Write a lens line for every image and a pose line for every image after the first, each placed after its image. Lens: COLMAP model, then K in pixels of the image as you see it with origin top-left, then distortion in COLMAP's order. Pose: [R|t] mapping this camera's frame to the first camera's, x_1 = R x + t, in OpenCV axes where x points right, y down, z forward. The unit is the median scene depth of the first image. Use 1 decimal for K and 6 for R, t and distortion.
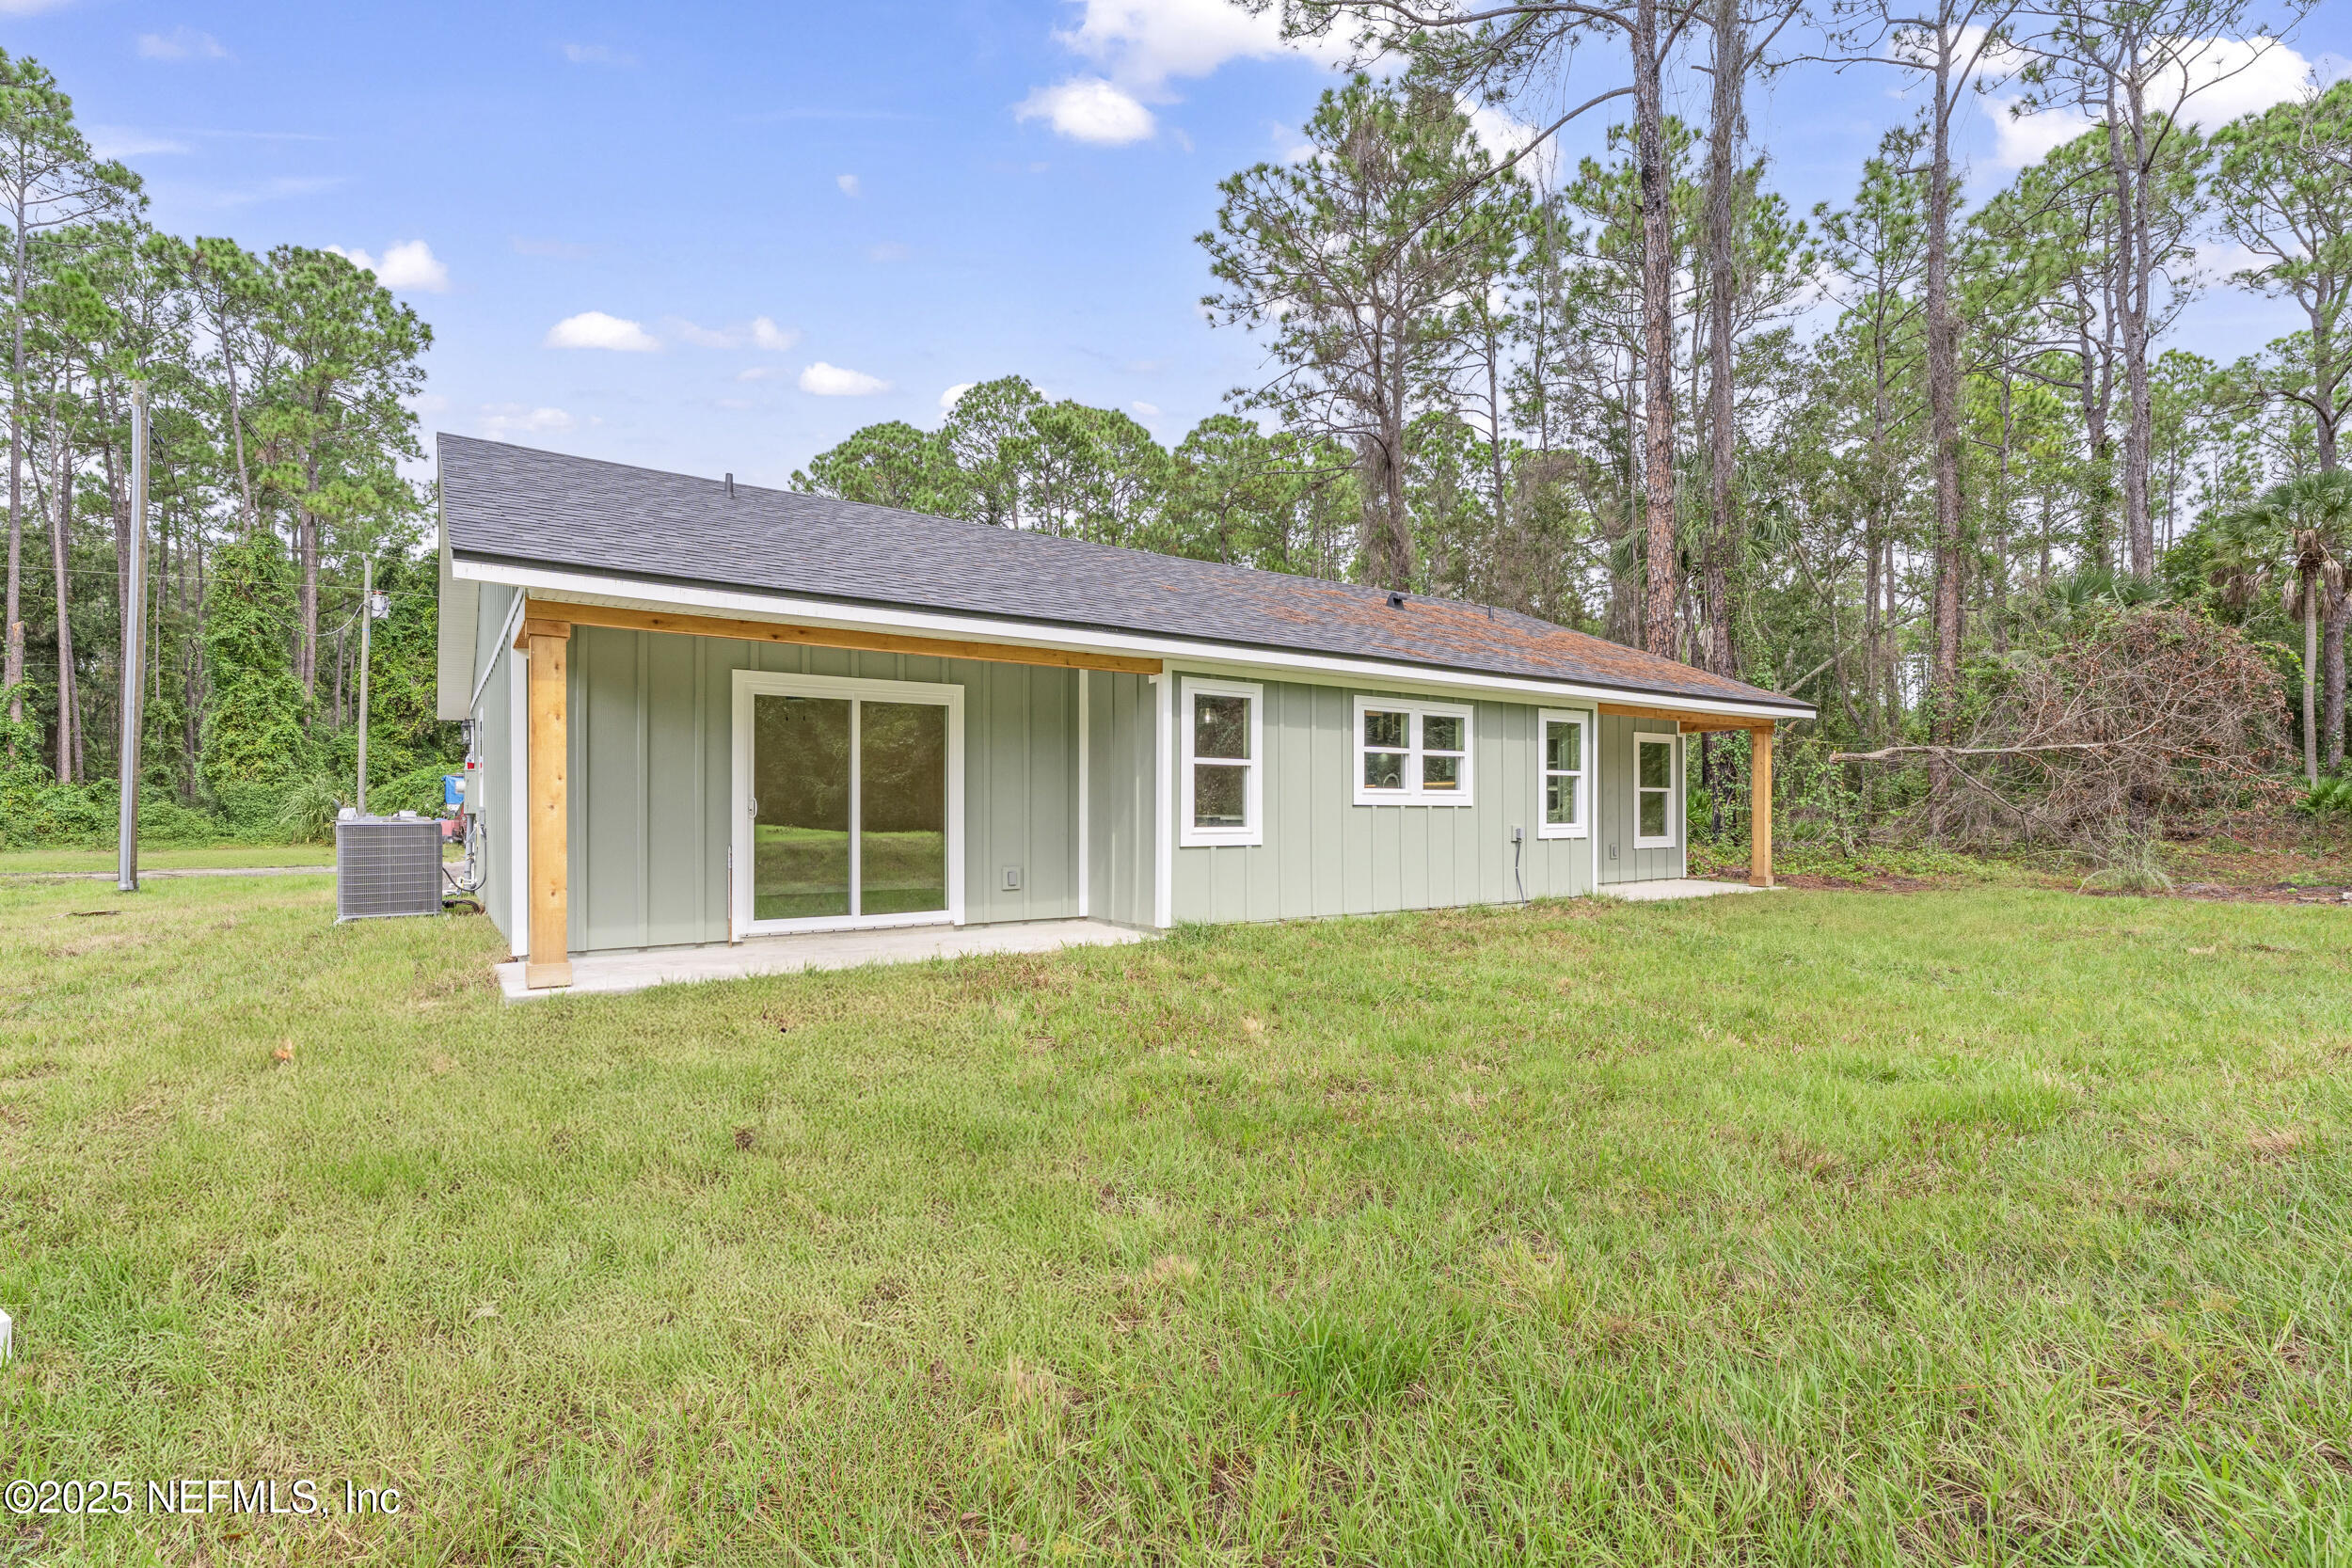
lens RADIAL K [[1020.2, 0, 1130.0], [0, 1020.2, 811.8], [0, 0, 1]] dist [-0.003192, 0.000072]
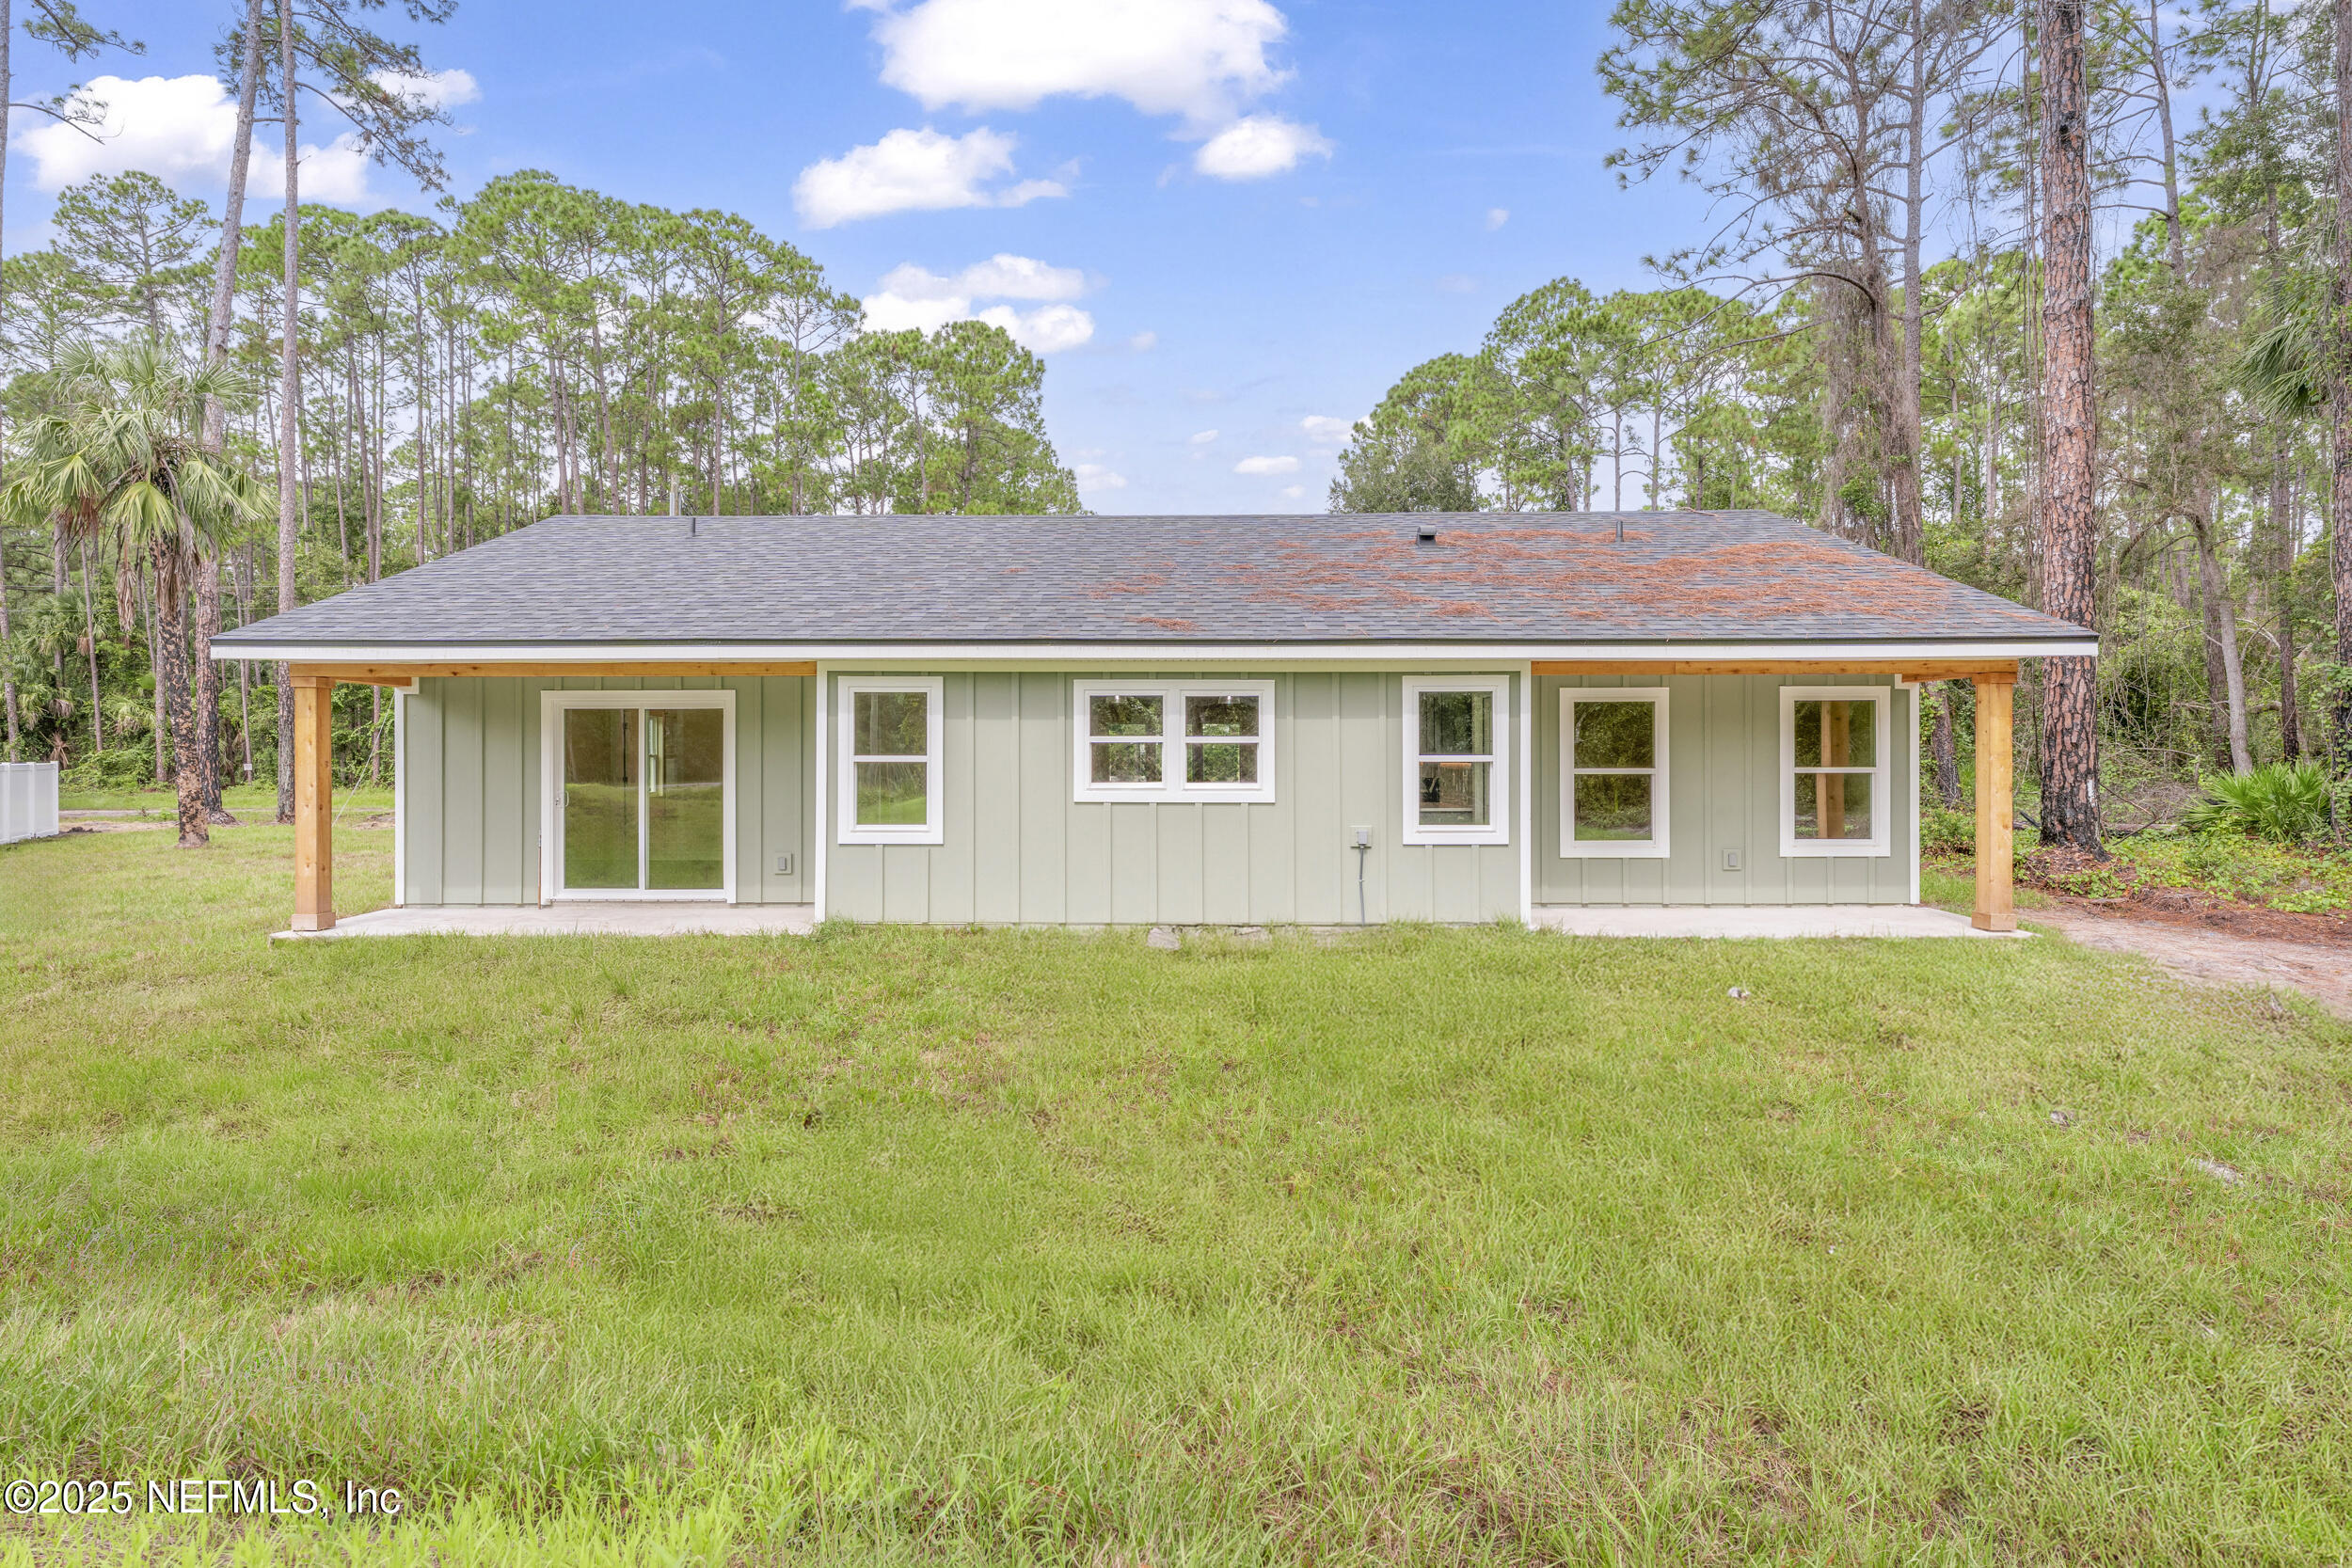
lens RADIAL K [[1045.0, 0, 1146.8], [0, 1045.0, 752.1], [0, 0, 1]] dist [-0.005370, 0.000449]
pose [[0.829886, -0.001860, -0.557930, 0.747802], [0.000200, 0.999995, -0.003036, -0.045496], [0.557933, 0.002408, 0.829882, 0.257441]]
